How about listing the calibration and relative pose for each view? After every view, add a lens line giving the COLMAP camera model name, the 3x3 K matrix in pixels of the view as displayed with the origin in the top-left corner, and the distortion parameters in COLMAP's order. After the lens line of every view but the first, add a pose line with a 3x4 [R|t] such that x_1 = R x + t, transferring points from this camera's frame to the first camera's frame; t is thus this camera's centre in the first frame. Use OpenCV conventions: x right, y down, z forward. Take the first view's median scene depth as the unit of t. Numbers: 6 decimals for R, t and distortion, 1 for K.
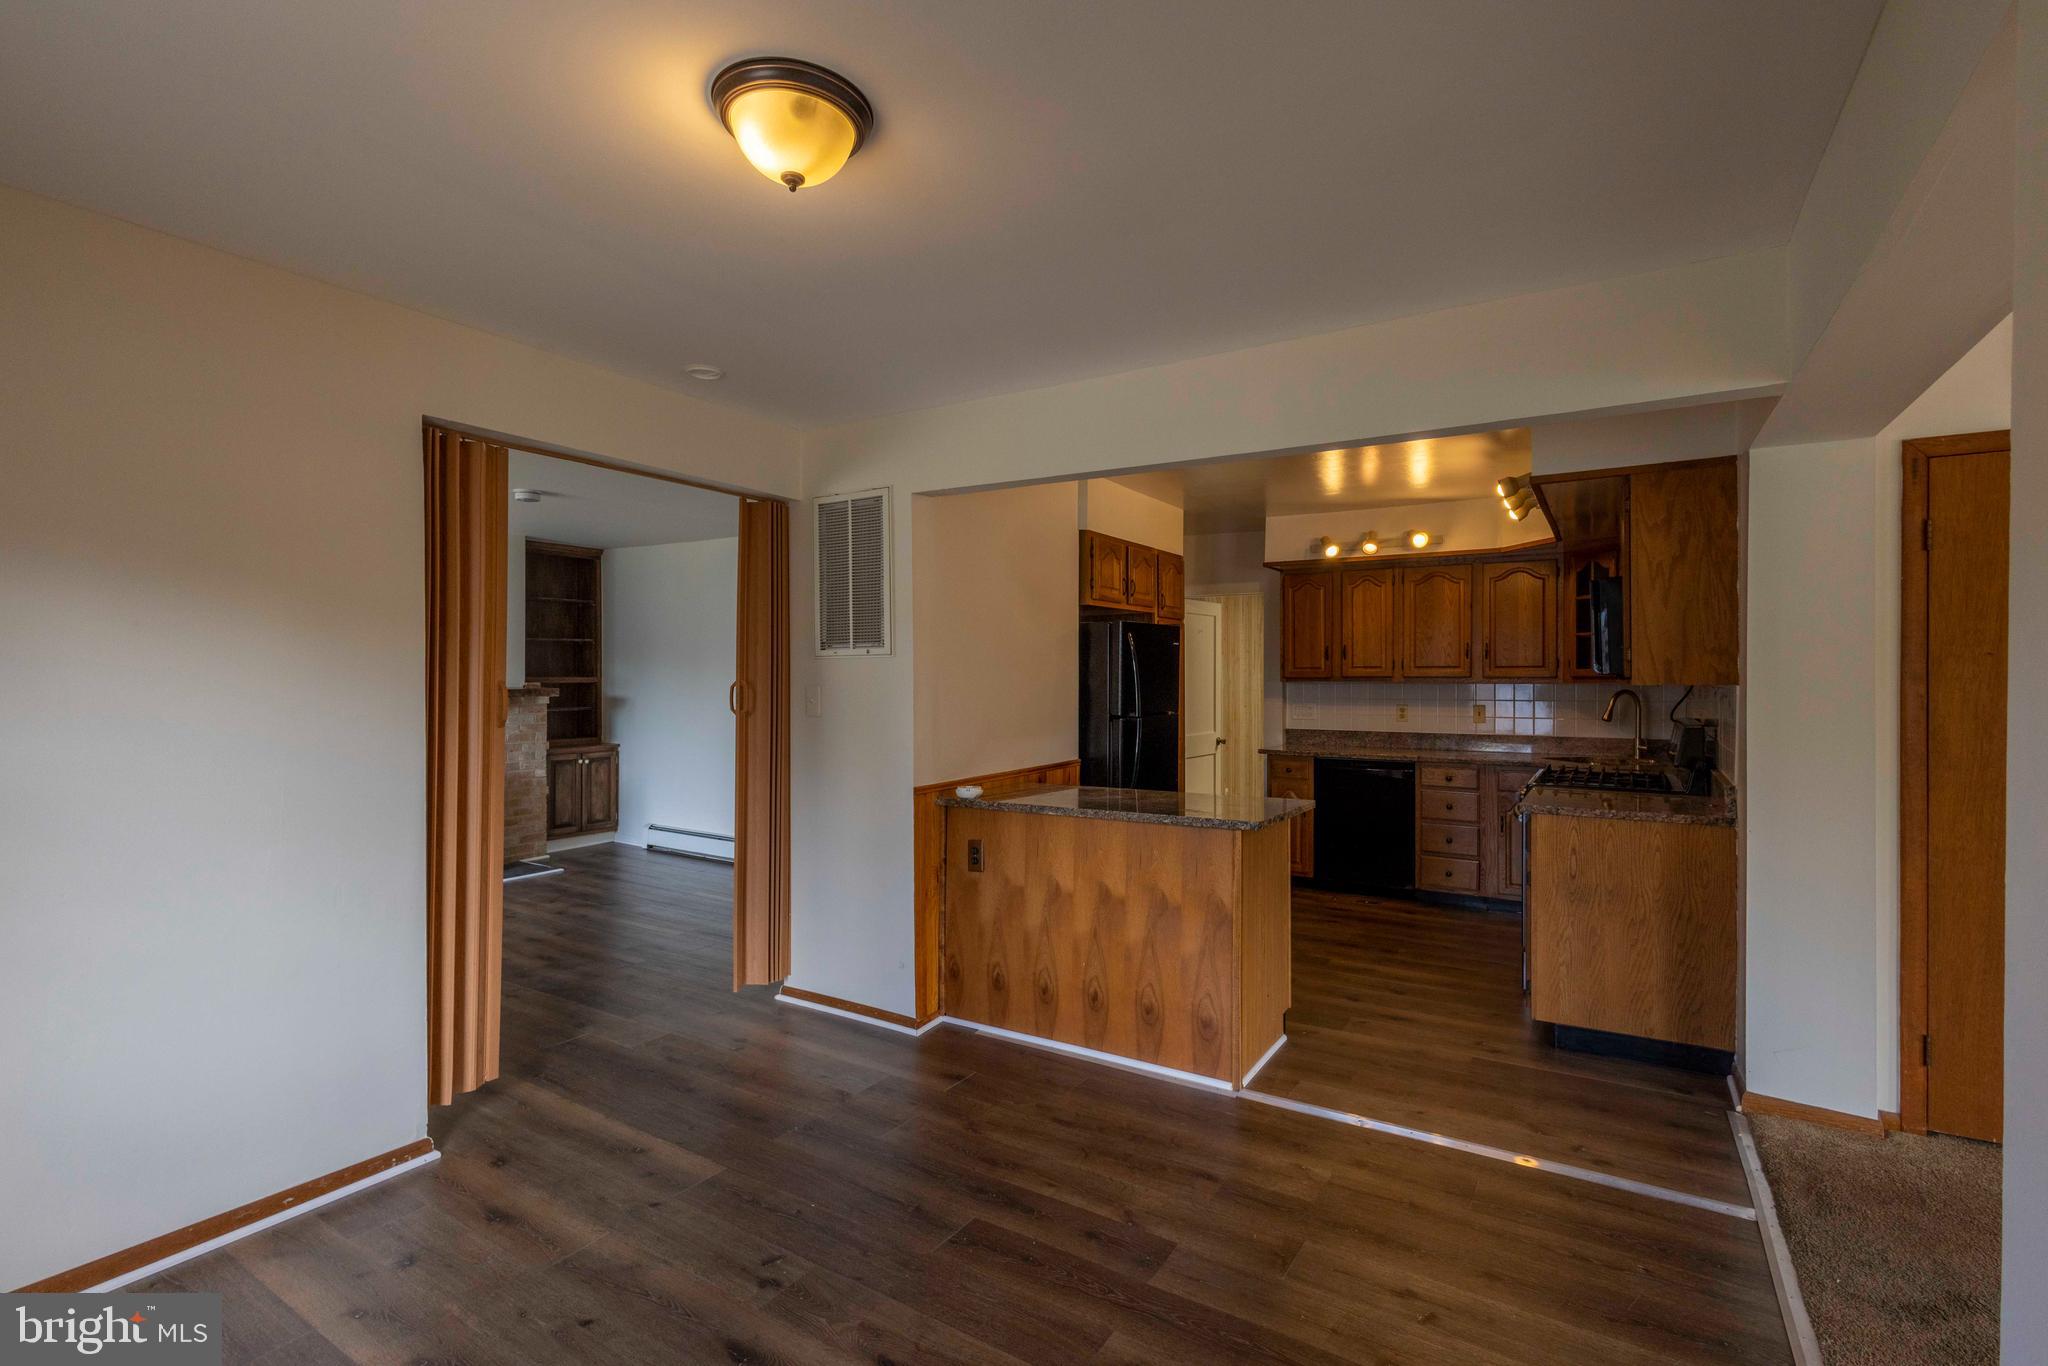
lens RADIAL K [[941.1, 0, 1020.8], [0, 941.1, 680.1], [0, 0, 1]] dist [0.009505, -0.001590]
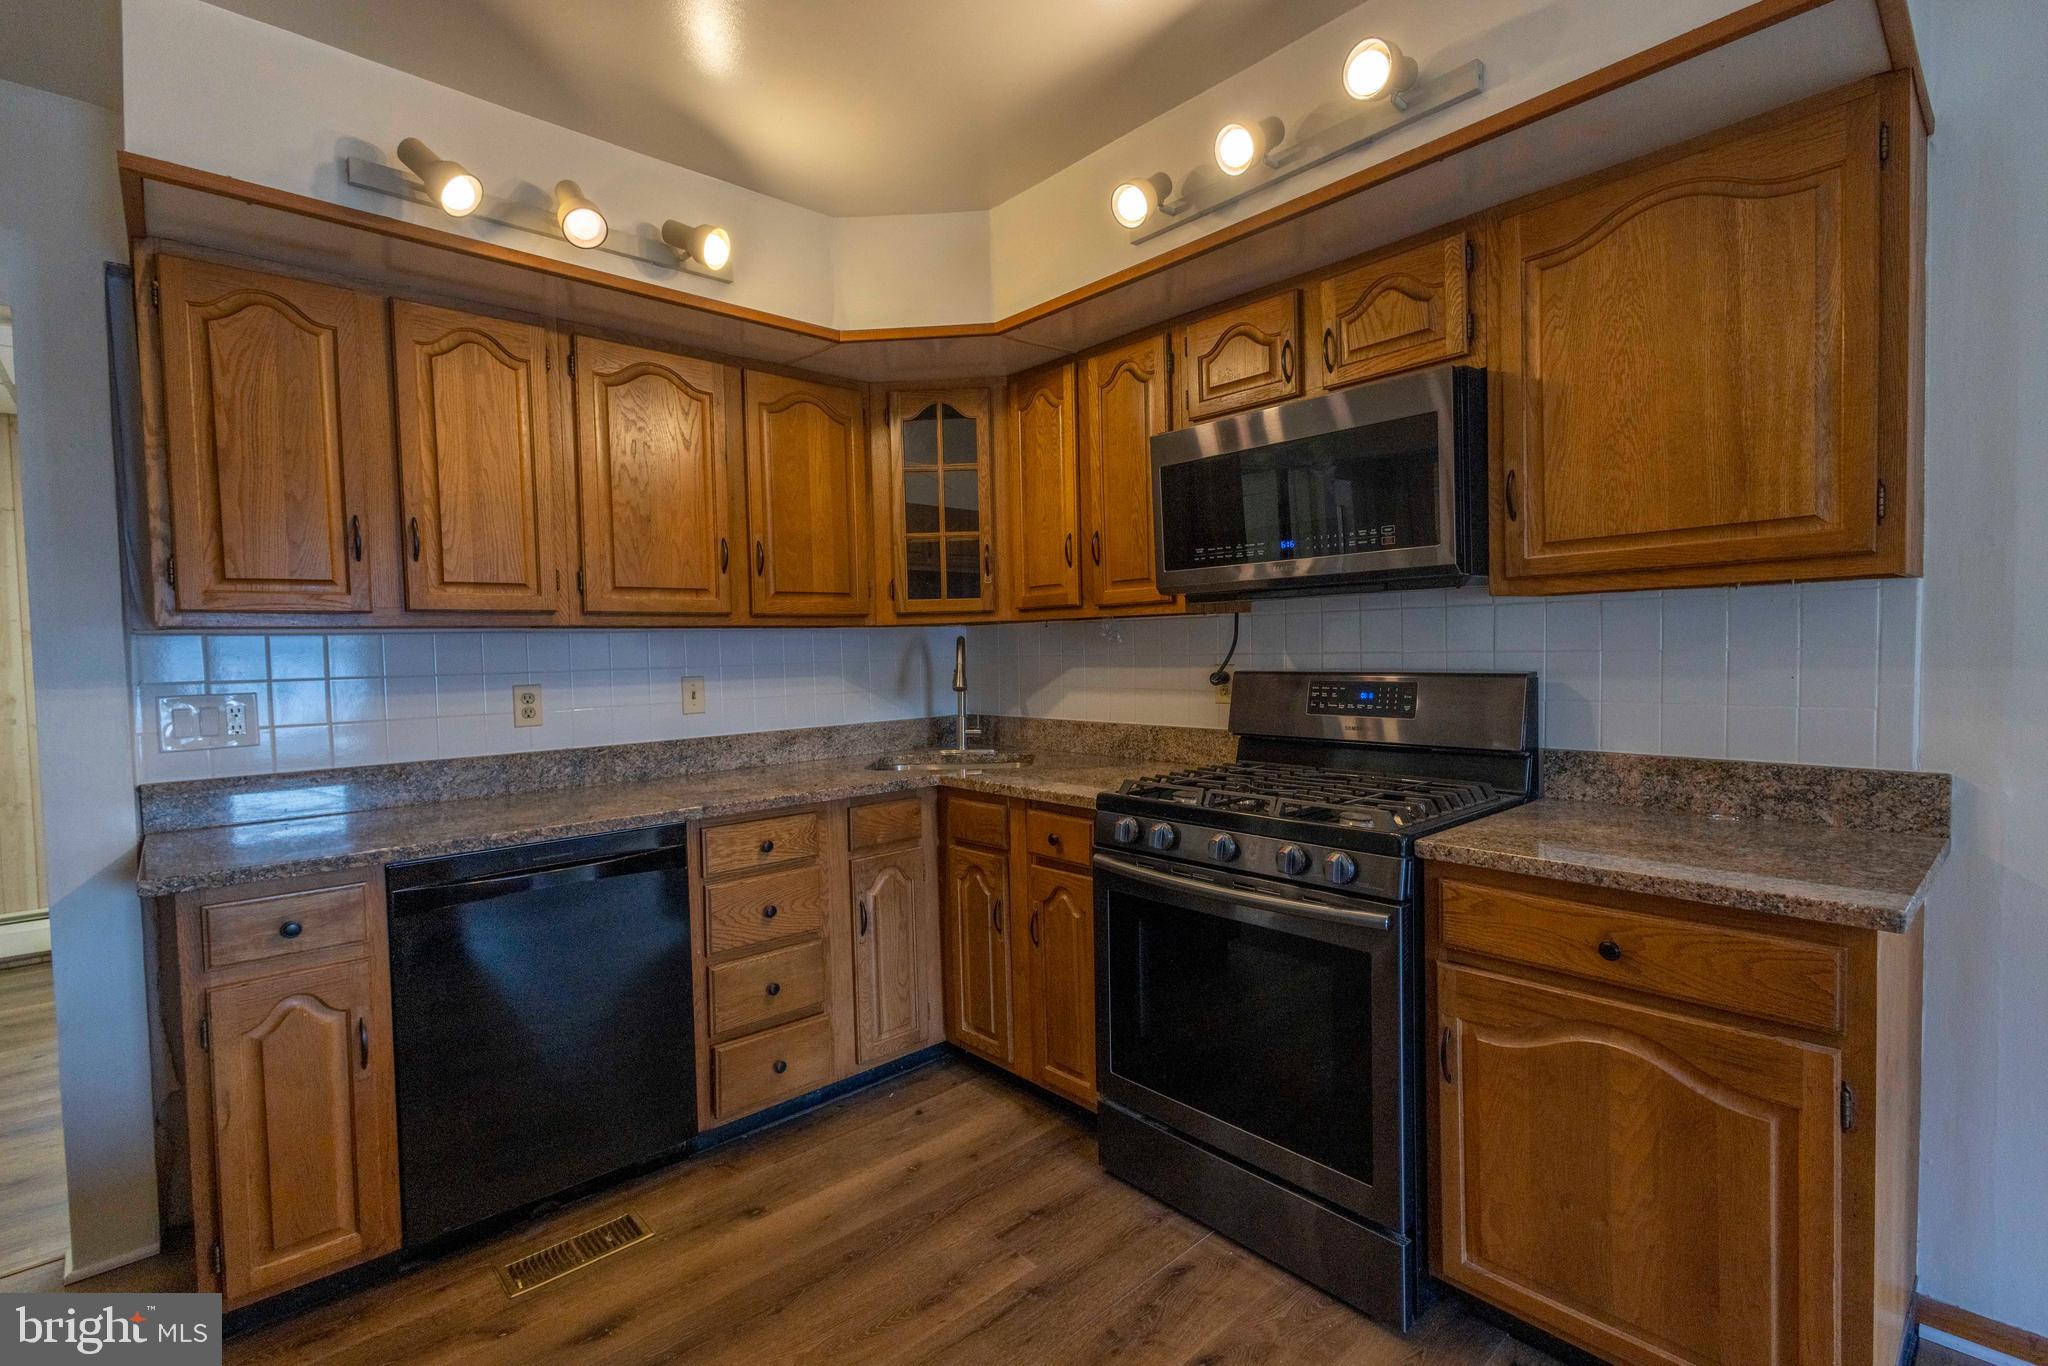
lens RADIAL K [[941.1, 0, 1022.8], [0, 941.1, 681.0], [0, 0, 1]] dist [0.009505, -0.001590]
pose [[0.262258, -0.043100, 0.964035, 0.094862], [0.024830, 0.998973, 0.037907, 0.020227], [-0.964678, 0.013996, 0.263058, 0.967337]]
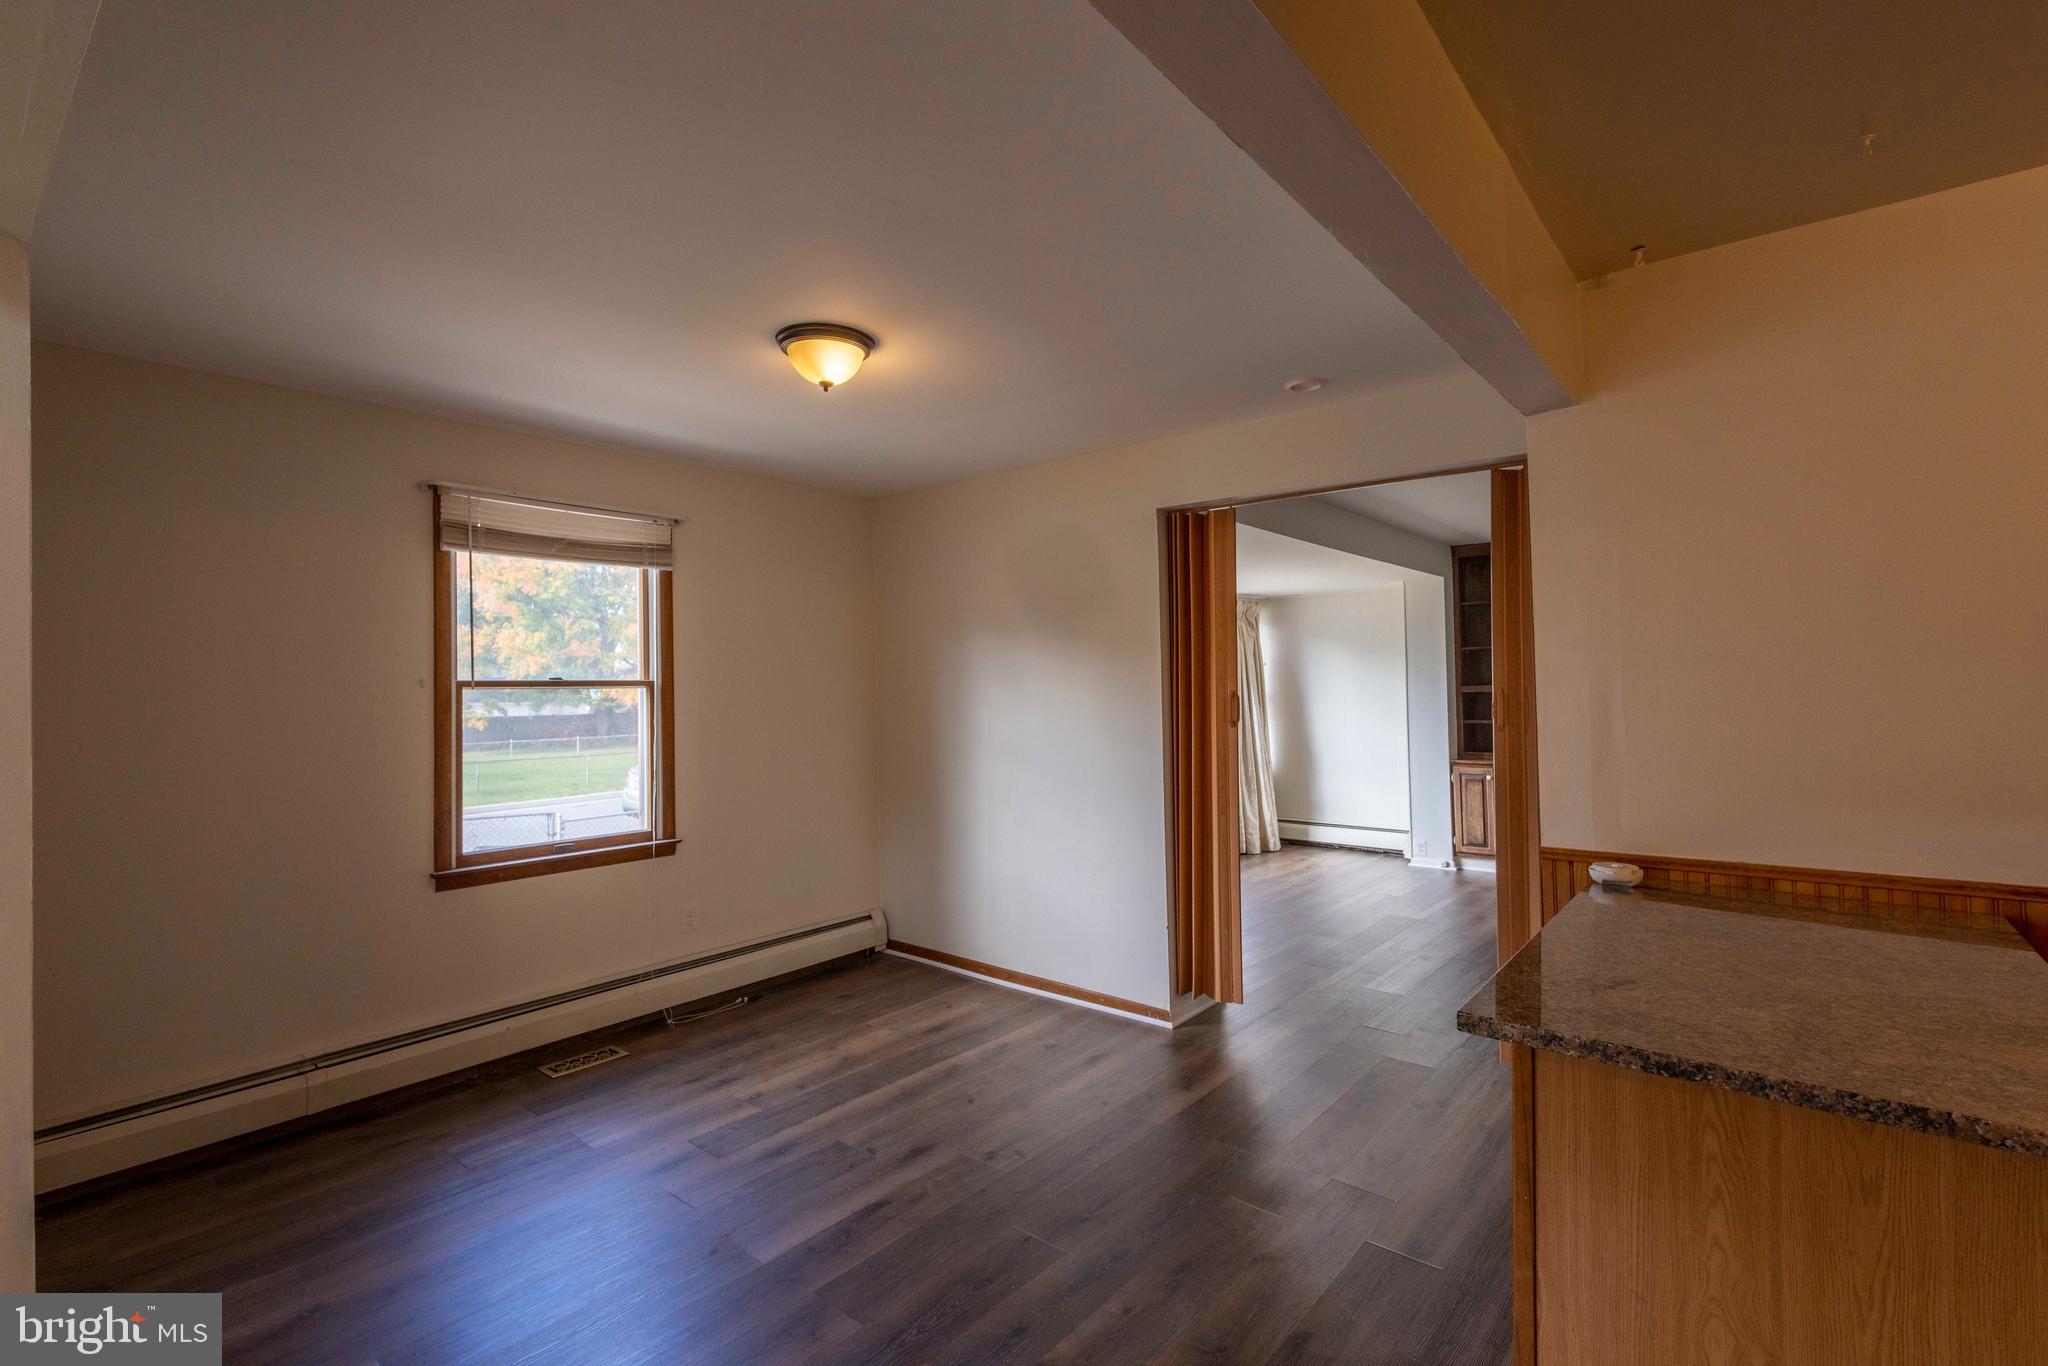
lens RADIAL K [[941.1, 0, 1016.8], [0, 941.1, 668.9], [0, 0, 1]] dist [0.009505, -0.001590]
pose [[-0.131880, -0.018778, -0.991088, 0.503332], [0.010257, 0.999741, -0.020307, -0.003324], [0.991213, -0.012843, -0.131654, 0.591984]]
